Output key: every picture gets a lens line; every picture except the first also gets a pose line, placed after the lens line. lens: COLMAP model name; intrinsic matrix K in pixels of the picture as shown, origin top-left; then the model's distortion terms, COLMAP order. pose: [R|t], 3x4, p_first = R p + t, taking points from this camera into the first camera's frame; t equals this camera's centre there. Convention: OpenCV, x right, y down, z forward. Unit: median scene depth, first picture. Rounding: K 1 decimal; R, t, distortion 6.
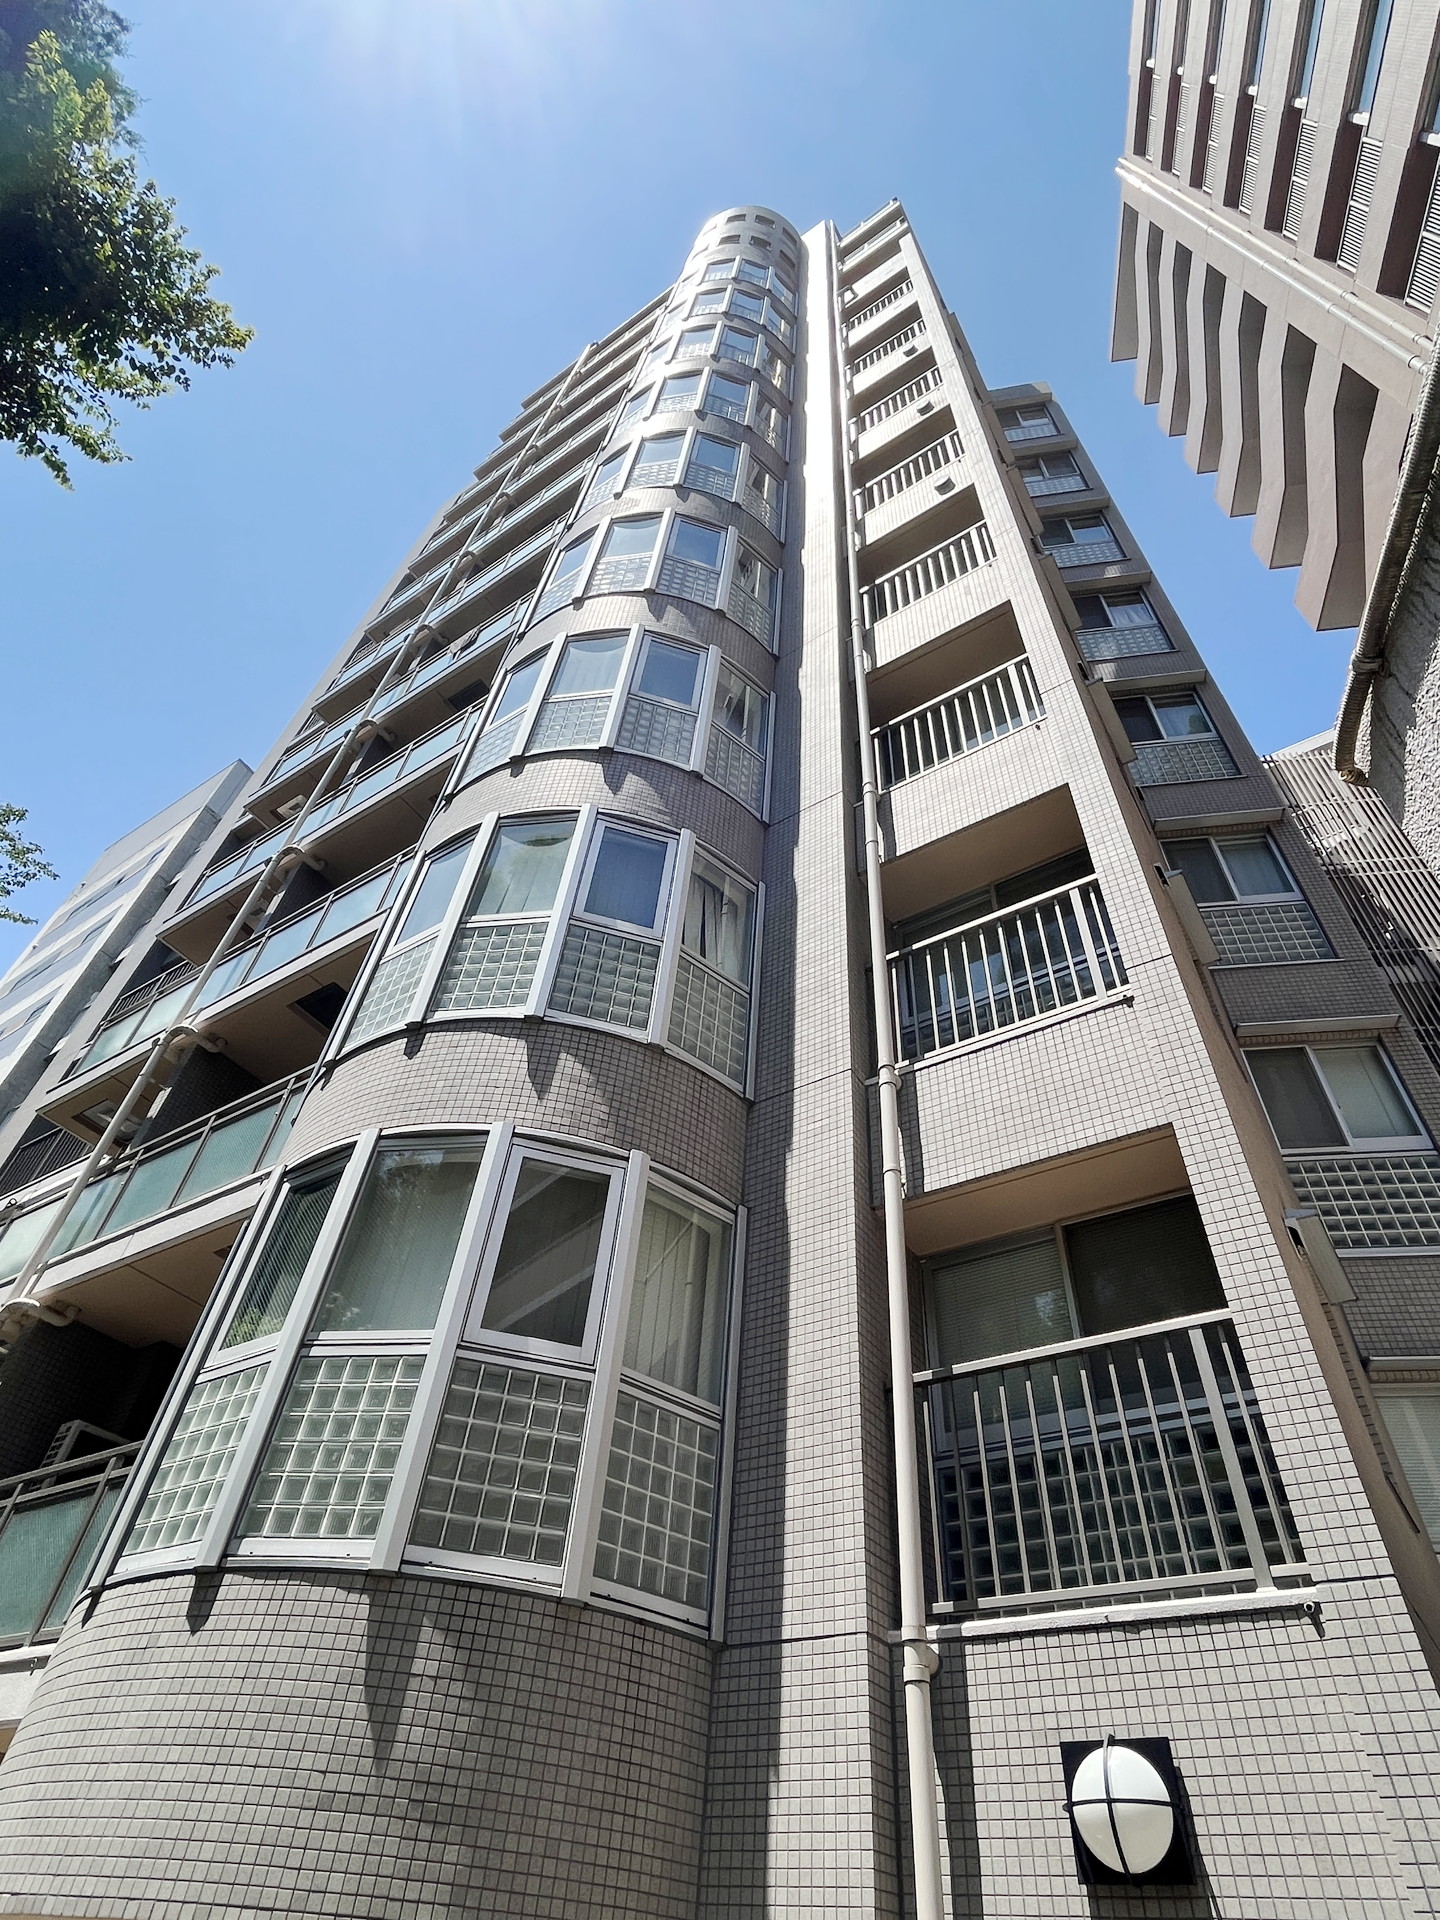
lens RADIAL K [[1048.4, 0, 720.0], [0, 1048.4, 960.0], [0, 0, 1]] dist [0.001123, 0.000270]
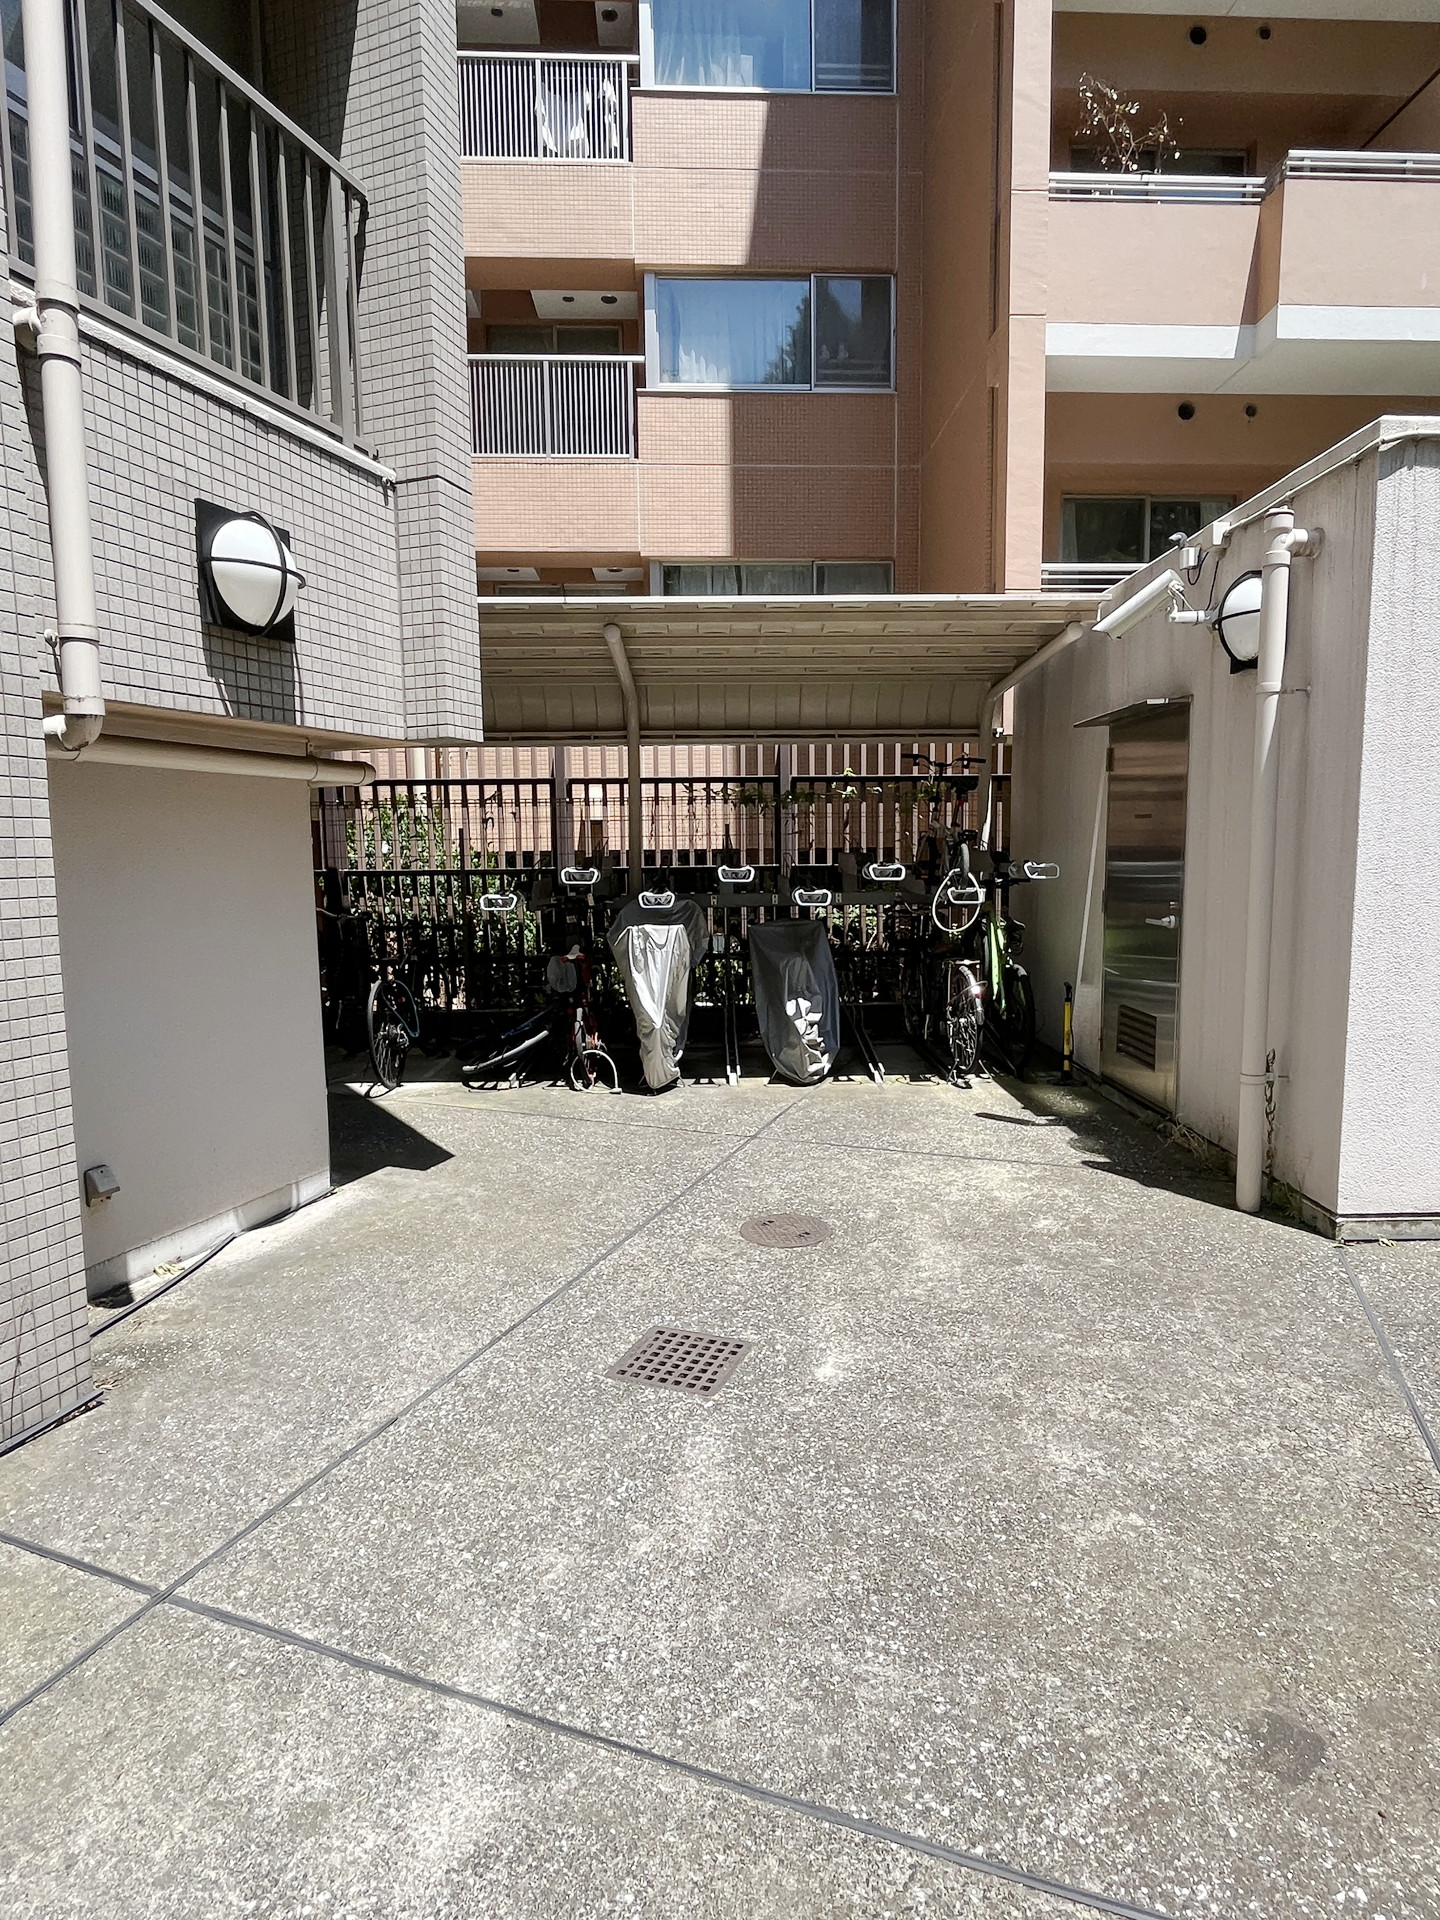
lens RADIAL K [[1048.4, 0, 720.0], [0, 1048.4, 960.0], [0, 0, 1]] dist [0.001123, 0.000270]
pose [[-0.206598, -0.167224, 0.964030, -0.631366], [-0.713115, 0.700346, -0.031341, 0.672975], [-0.669913, -0.693939, -0.263940, 0.614428]]
